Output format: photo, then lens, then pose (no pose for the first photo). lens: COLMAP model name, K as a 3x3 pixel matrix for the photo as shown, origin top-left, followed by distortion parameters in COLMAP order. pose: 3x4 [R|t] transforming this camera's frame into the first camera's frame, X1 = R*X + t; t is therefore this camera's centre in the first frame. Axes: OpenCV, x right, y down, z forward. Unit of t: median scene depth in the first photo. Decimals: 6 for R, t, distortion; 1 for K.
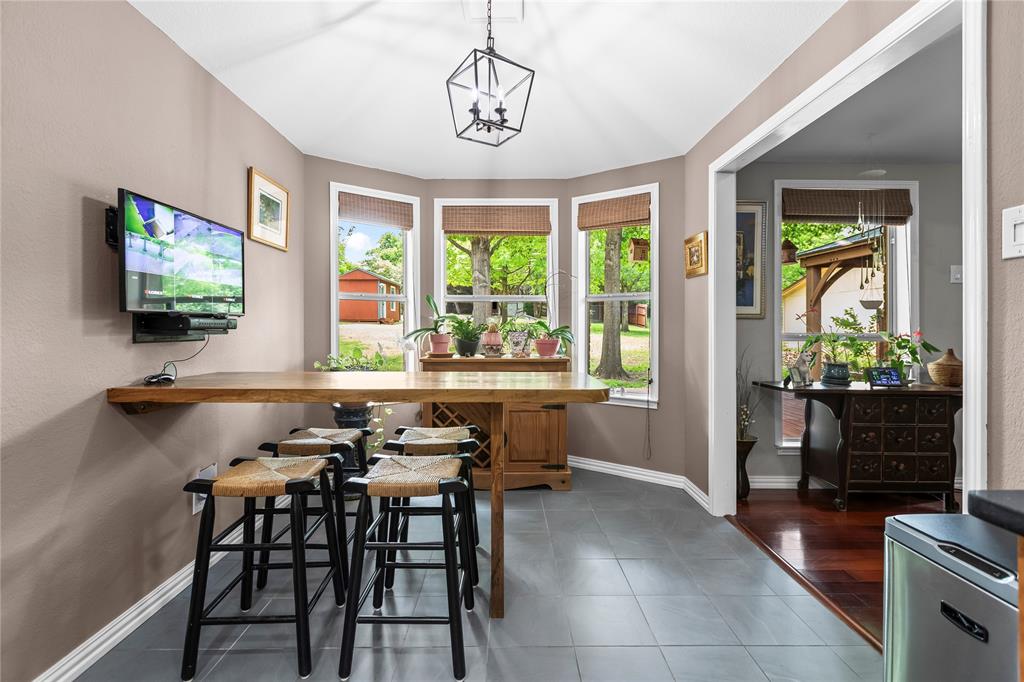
lens RADIAL K [[465.0, 0, 508.0], [0, 465.0, 332.4], [0, 0, 1]] dist [0.000322, 0.000075]
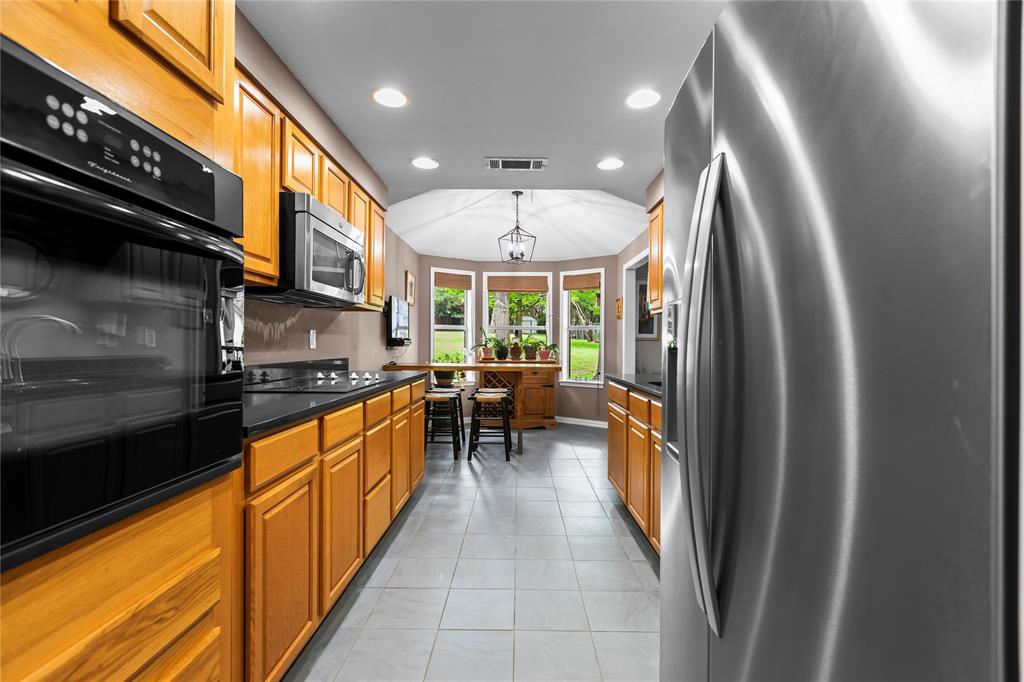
lens RADIAL K [[465.0, 0, 506.9], [0, 465.0, 343.9], [0, 0, 1]] dist [0.000322, 0.000075]
pose [[0.999424, 0.004772, -0.033596, -0.006152], [-0.005178, 0.999914, -0.012011, 0.010073], [0.033536, 0.012178, 0.999363, -0.866940]]
